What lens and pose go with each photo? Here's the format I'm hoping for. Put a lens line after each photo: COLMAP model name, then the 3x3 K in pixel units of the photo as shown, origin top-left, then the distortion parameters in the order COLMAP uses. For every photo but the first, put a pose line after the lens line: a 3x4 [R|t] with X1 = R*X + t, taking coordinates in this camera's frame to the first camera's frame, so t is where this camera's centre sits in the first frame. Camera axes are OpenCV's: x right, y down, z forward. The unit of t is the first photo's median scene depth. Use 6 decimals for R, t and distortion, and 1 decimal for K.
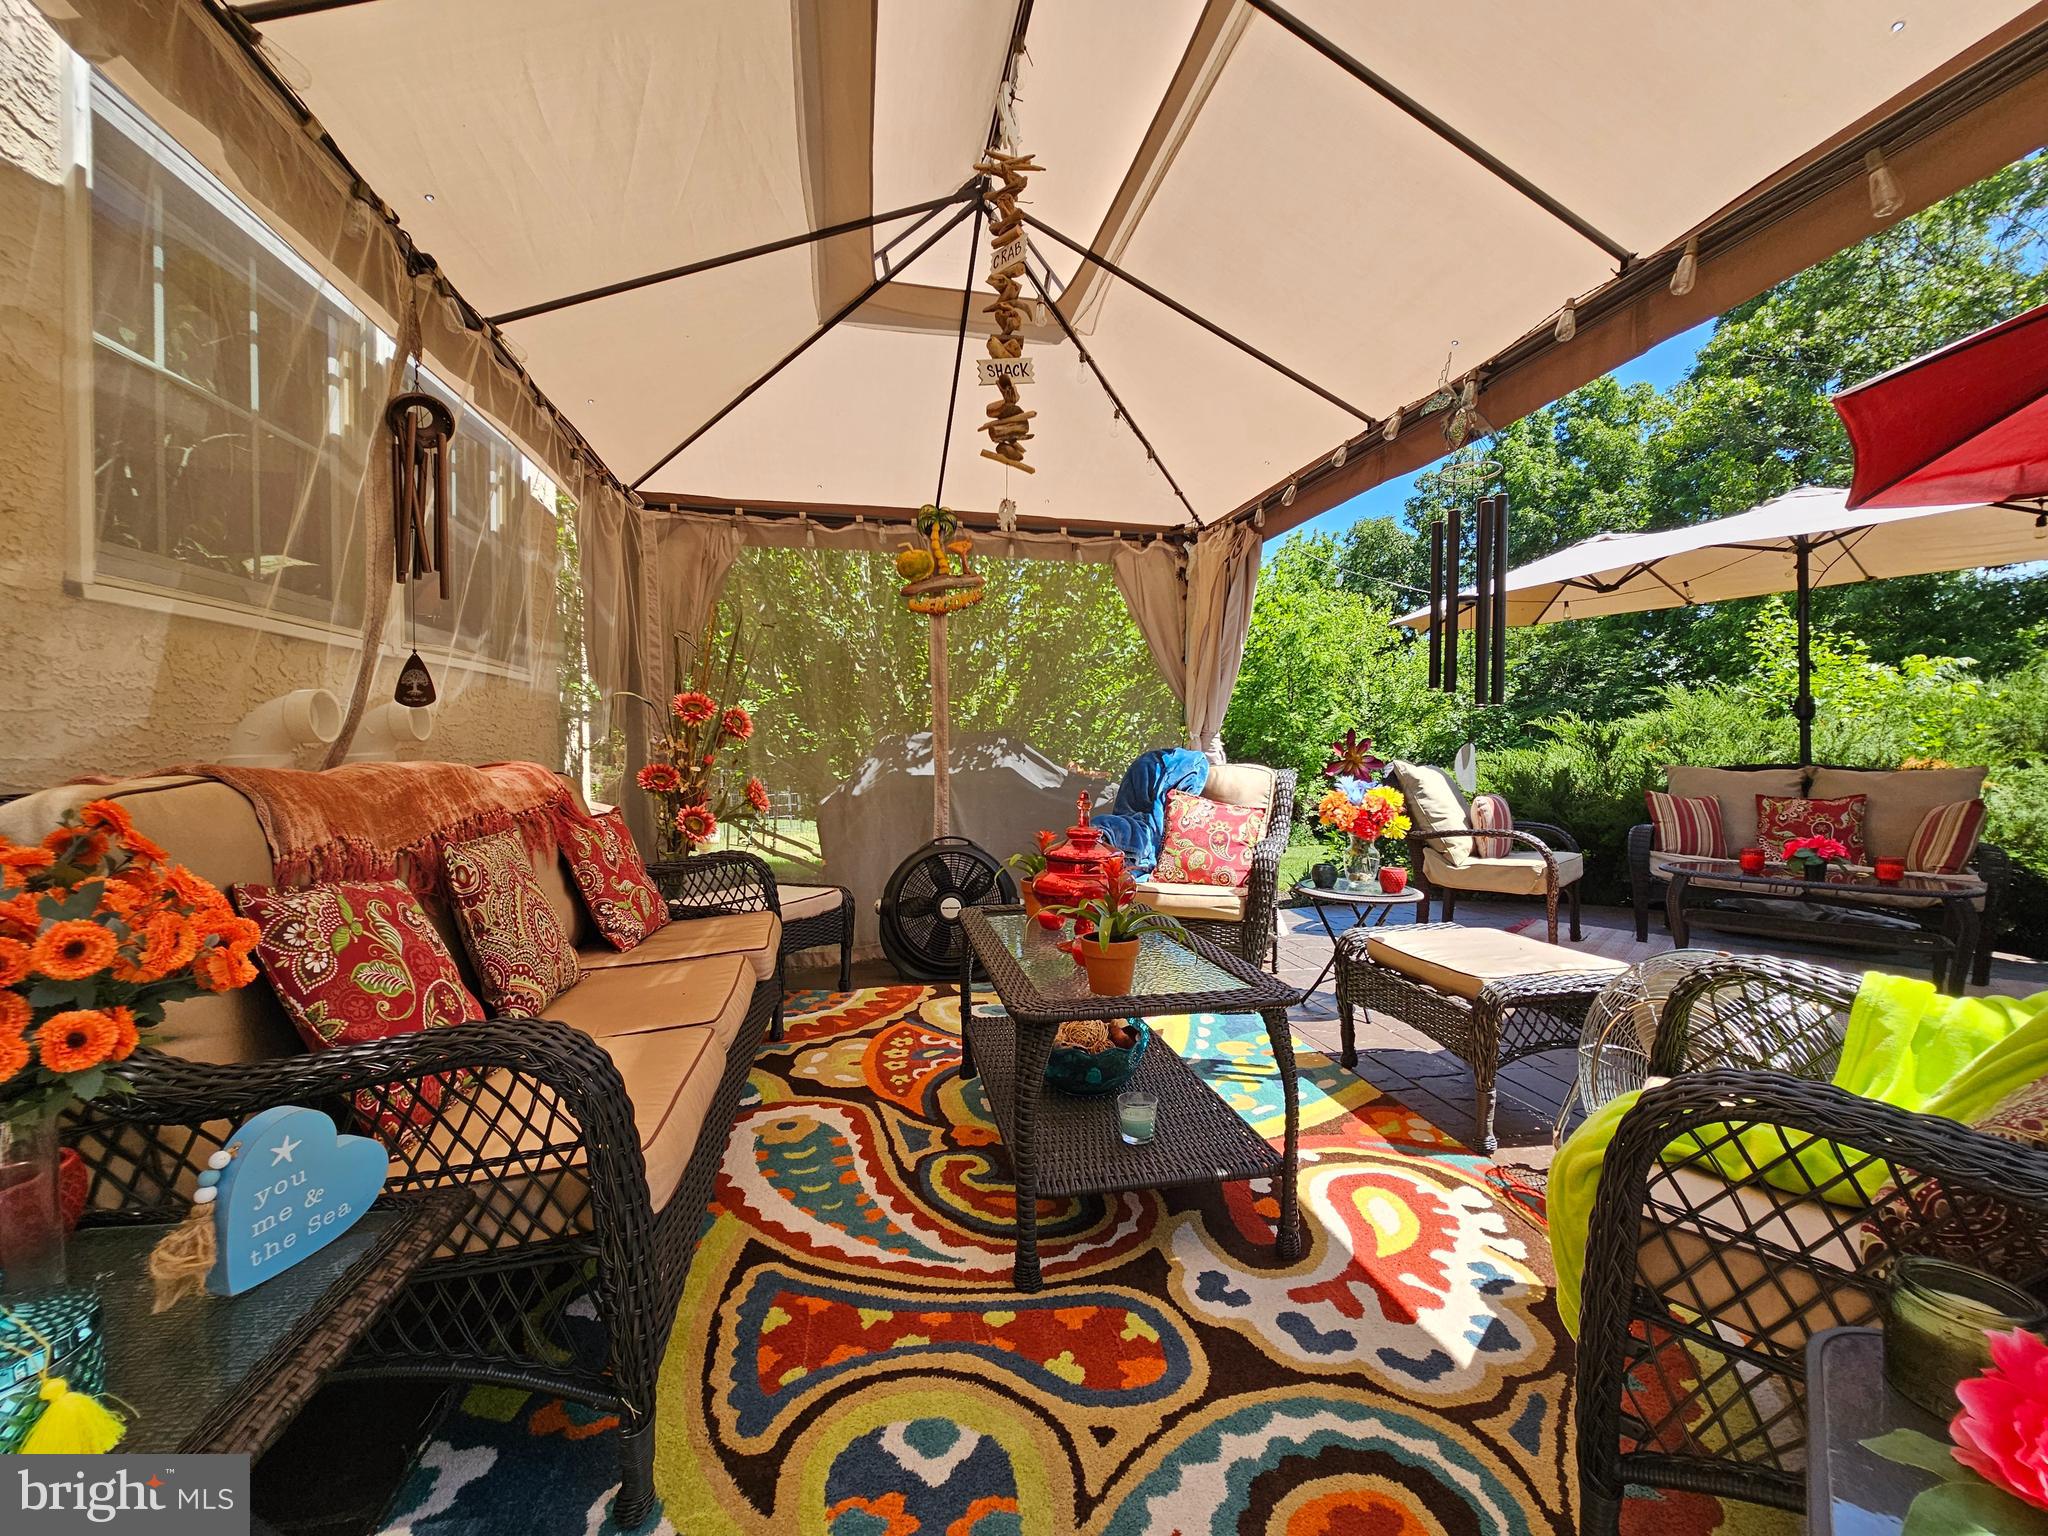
lens RADIAL K [[825.7, 0, 1024.4], [0, 825.7, 762.6], [0, 0, 1]] dist [0.003559, -0.000182]
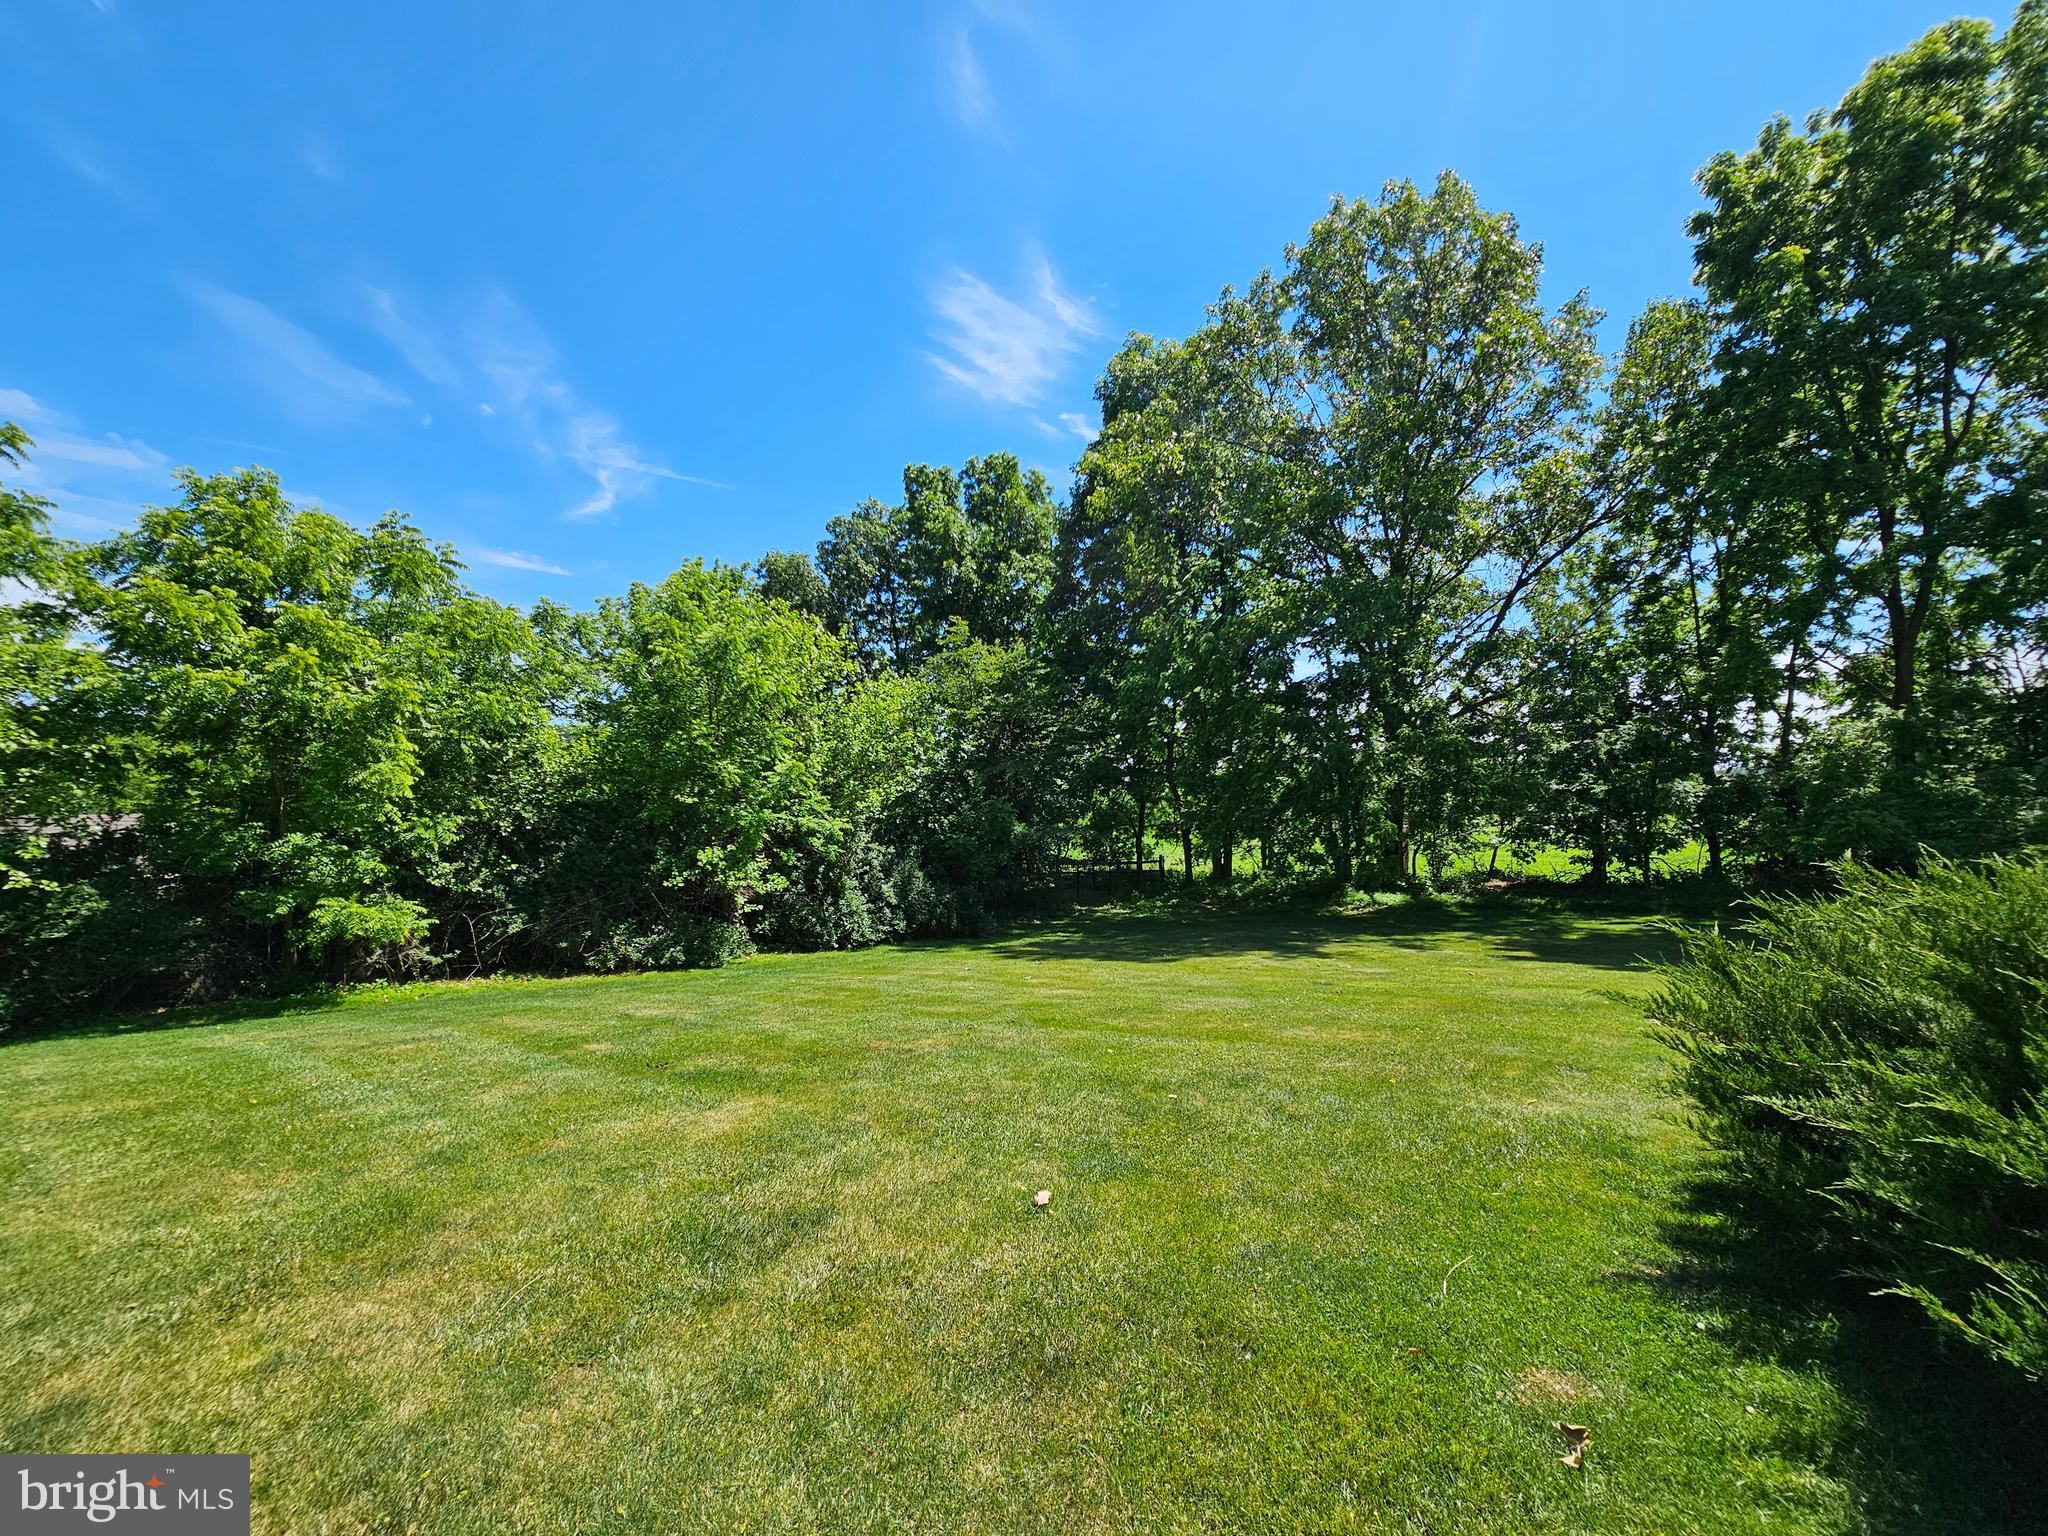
lens RADIAL K [[825.7, 0, 1023.0], [0, 825.7, 772.5], [0, 0, 1]] dist [0.003559, -0.000182]
pose [[0.754696, 0.024877, 0.655603, 0.065110], [0.016053, 0.998281, -0.056360, -0.008151], [-0.655879, 0.053059, 0.752999, 0.314662]]
